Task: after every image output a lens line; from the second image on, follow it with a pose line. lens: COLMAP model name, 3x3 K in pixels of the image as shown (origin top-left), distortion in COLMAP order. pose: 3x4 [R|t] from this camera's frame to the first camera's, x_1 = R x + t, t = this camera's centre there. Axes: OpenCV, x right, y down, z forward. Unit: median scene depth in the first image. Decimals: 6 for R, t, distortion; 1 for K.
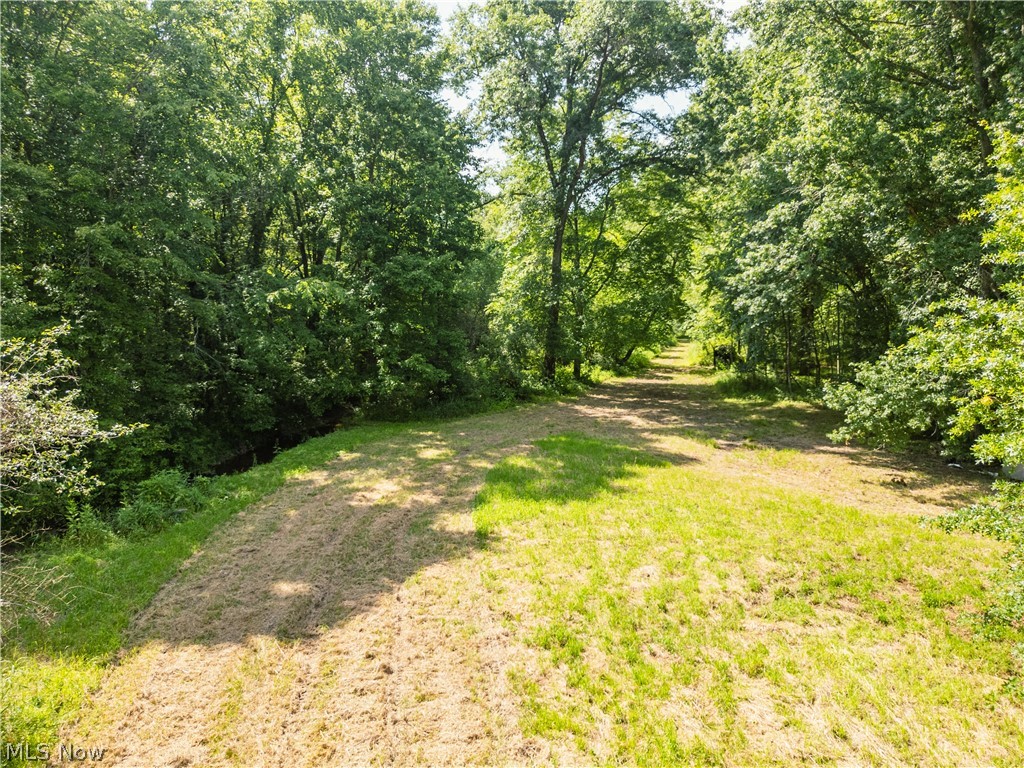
lens RADIAL K [[776.8, 0, 512.0], [0, 776.8, 384.0], [0, 0, 1]] dist [0.220312, -0.001982]
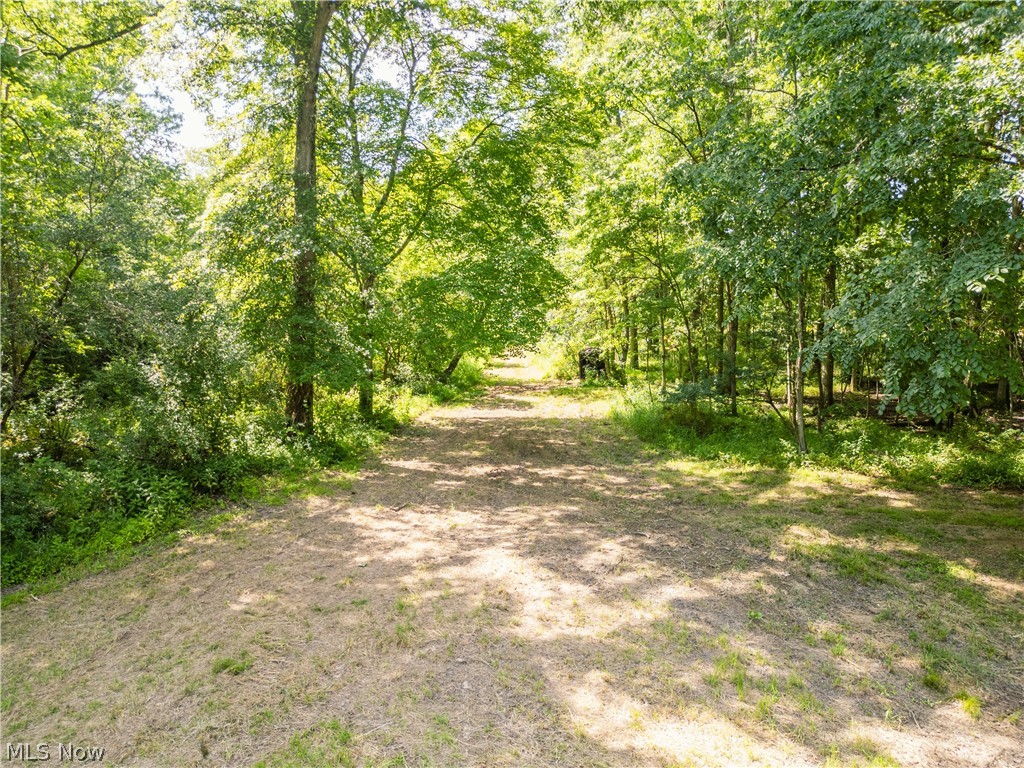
lens RADIAL K [[763.0, 0, 512.0], [0, 763.0, 384.0], [0, 0, 1]] dist [0.029596, -0.009503]
pose [[0.969620, -0.028765, 0.242918, 0.056532], [0.029451, 0.999566, 0.000808, -0.027608], [-0.242836, 0.006371, 0.970046, 0.499759]]
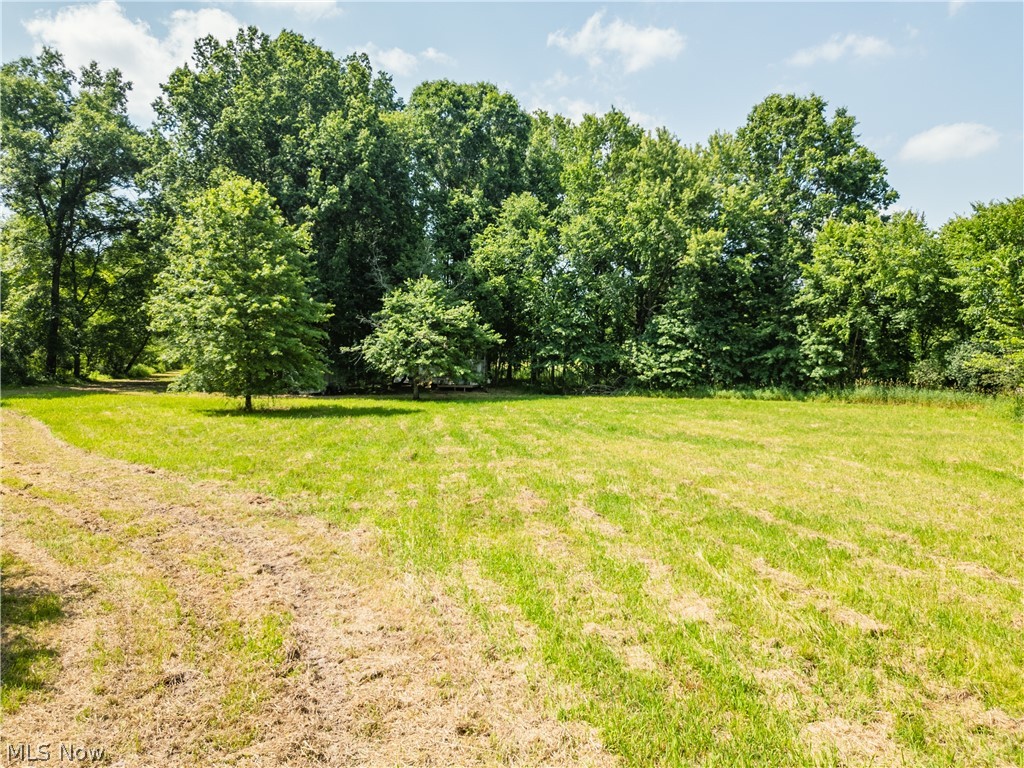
lens RADIAL K [[763.0, 0, 512.0], [0, 763.0, 384.0], [0, 0, 1]] dist [0.029596, -0.009503]
pose [[0.844117, -0.011721, 0.536030, 0.005936], [0.042792, 0.998045, -0.045563, 0.101230], [-0.534448, 0.061398, 0.842968, -0.541957]]
